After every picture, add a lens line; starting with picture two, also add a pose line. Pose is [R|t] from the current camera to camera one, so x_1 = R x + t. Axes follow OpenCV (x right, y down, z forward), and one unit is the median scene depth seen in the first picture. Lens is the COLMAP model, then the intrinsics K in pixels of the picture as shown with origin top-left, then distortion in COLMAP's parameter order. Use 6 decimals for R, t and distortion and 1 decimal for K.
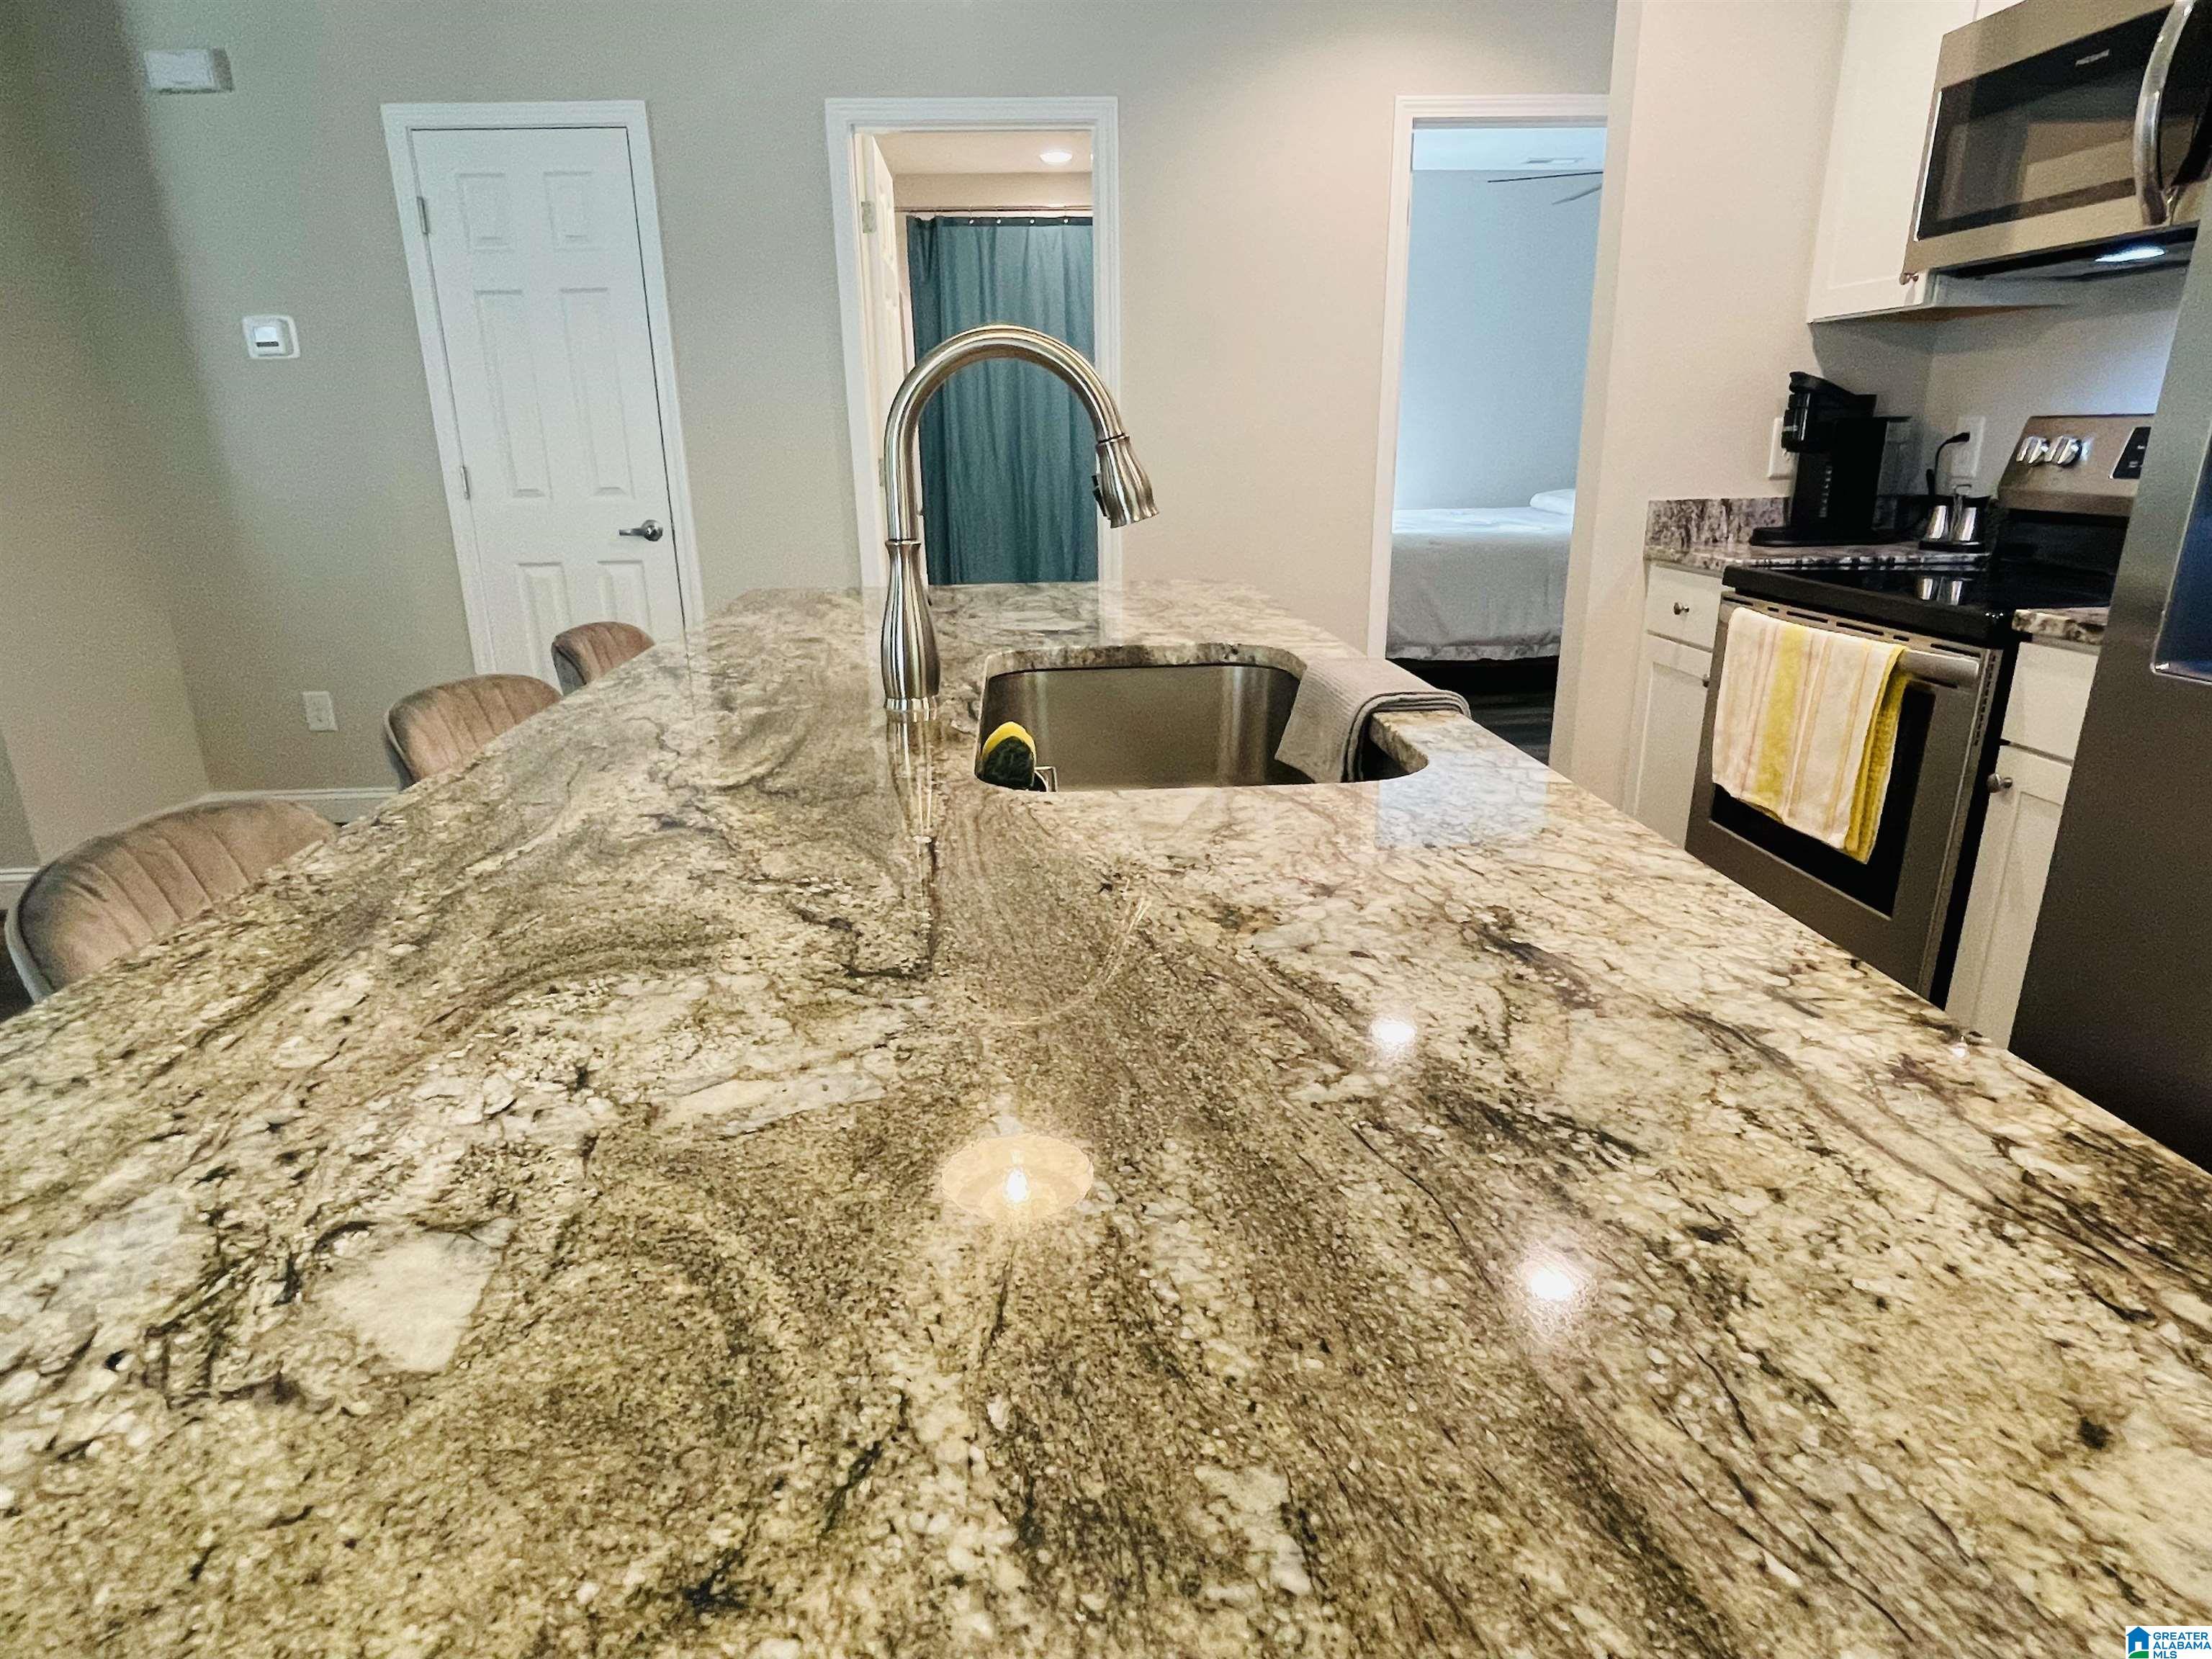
lens RADIAL K [[1279.5, 0, 1106.0], [0, 1279.5, 829.5], [0, 0, 1]] dist [0.001768, -0.000363]
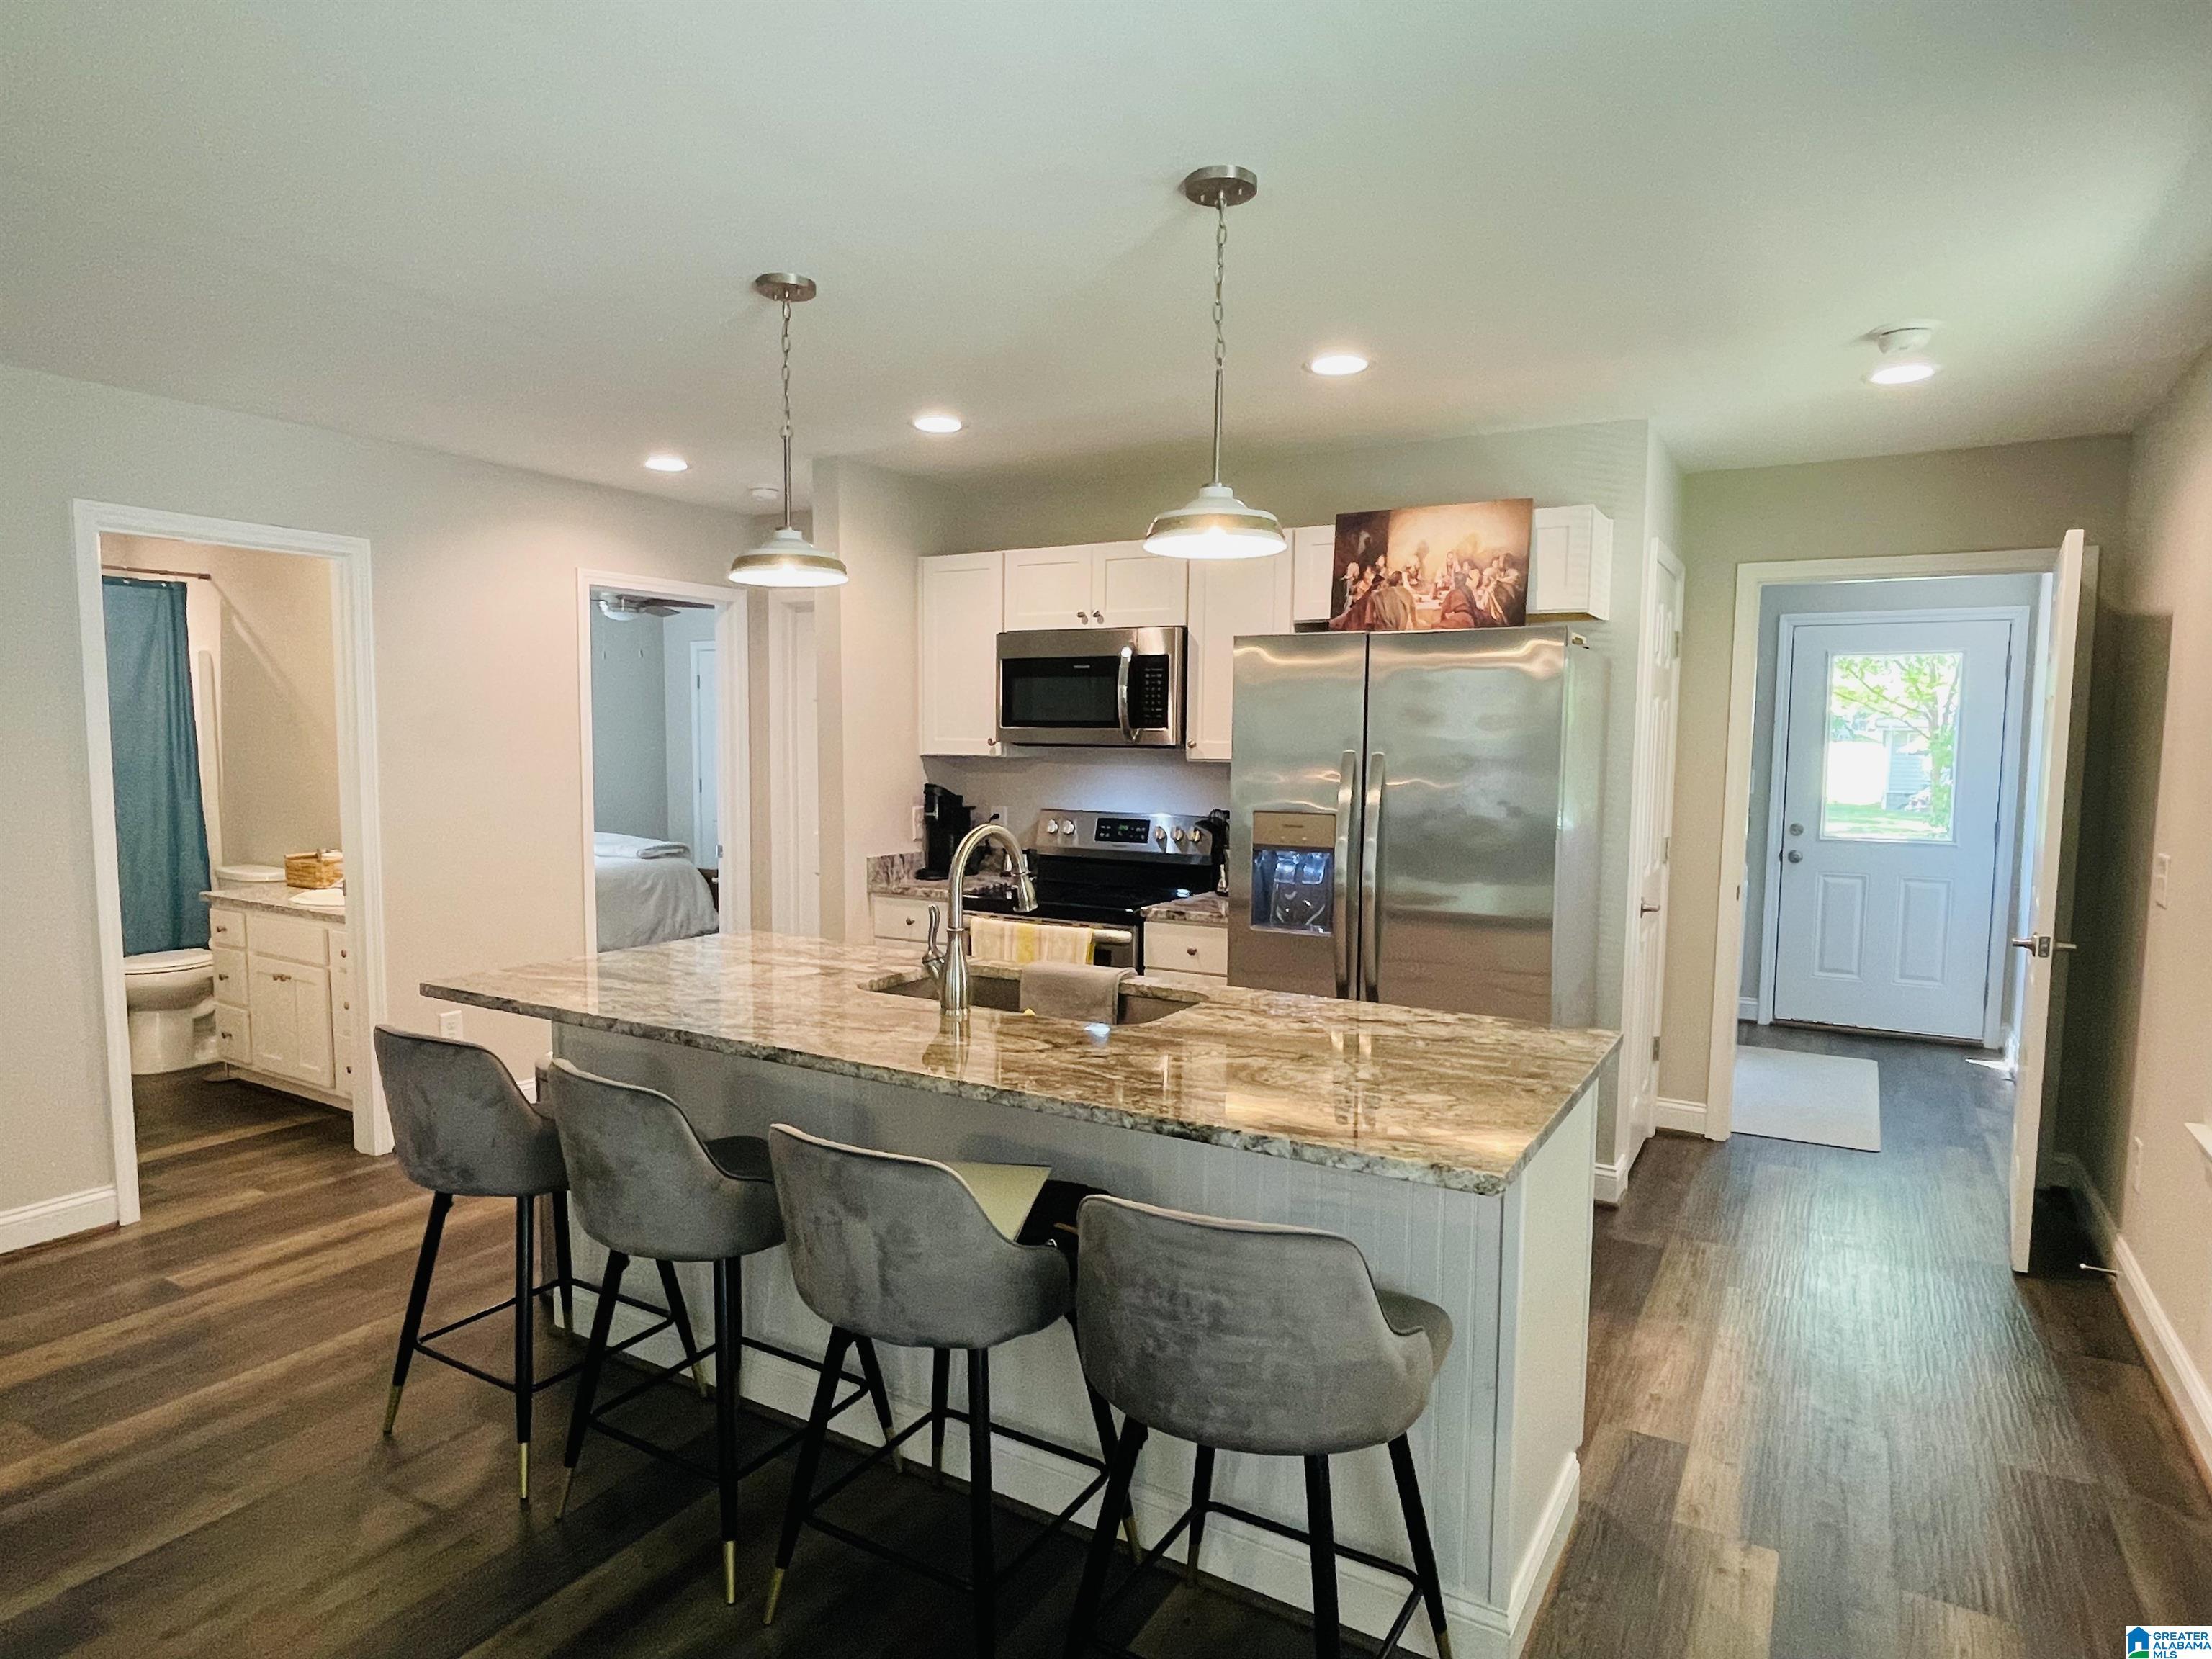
lens RADIAL K [[1223.4, 0, 1102.2], [0, 1223.4, 842.1], [0, 0, 1]] dist [-0.000535, -0.000808]
pose [[0.567797, -0.044016, 0.821991, -1.913463], [0.225609, 0.968654, -0.103971, -0.133411], [-0.791649, 0.244483, 0.559929, -0.304468]]
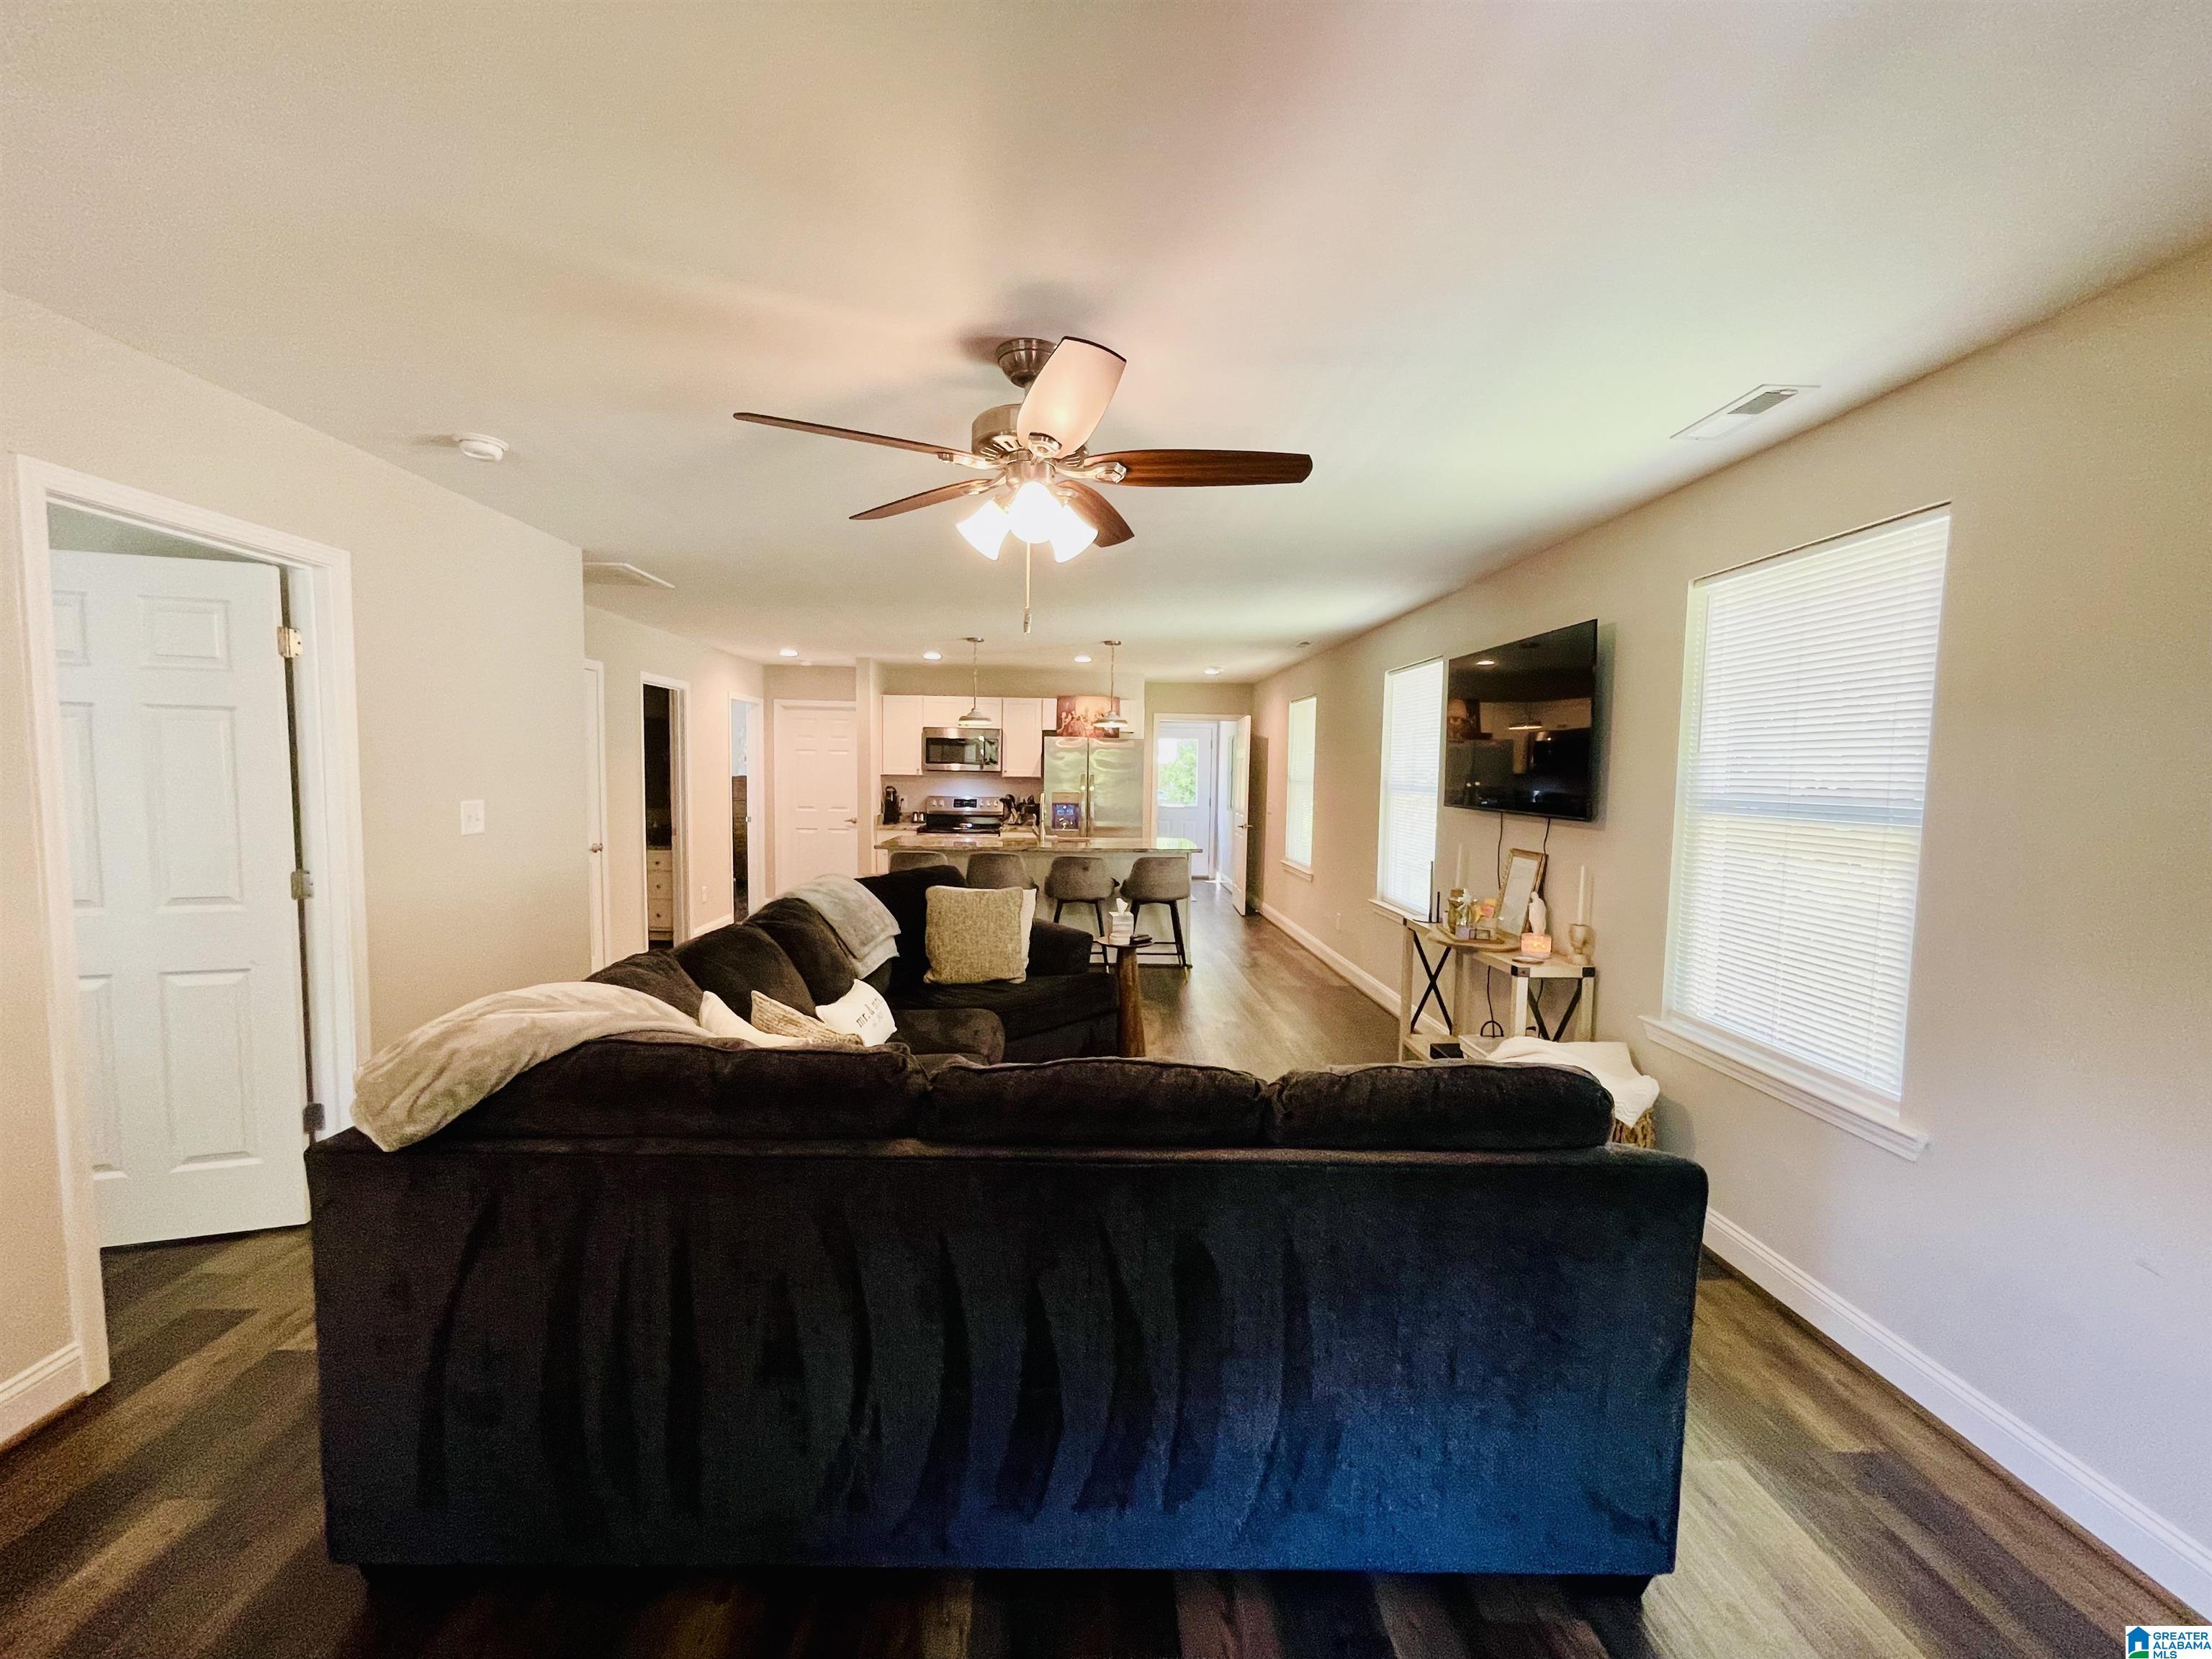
lens RADIAL K [[897.9, 0, 1101.8], [0, 897.9, 835.3], [0, 0, 1]] dist [0.000640, 0.000262]
pose [[0.020776, -0.058280, 0.998084, -6.716286], [0.277926, 0.959288, 0.050229, -0.397875], [-0.960378, 0.276350, 0.036128, 0.642455]]
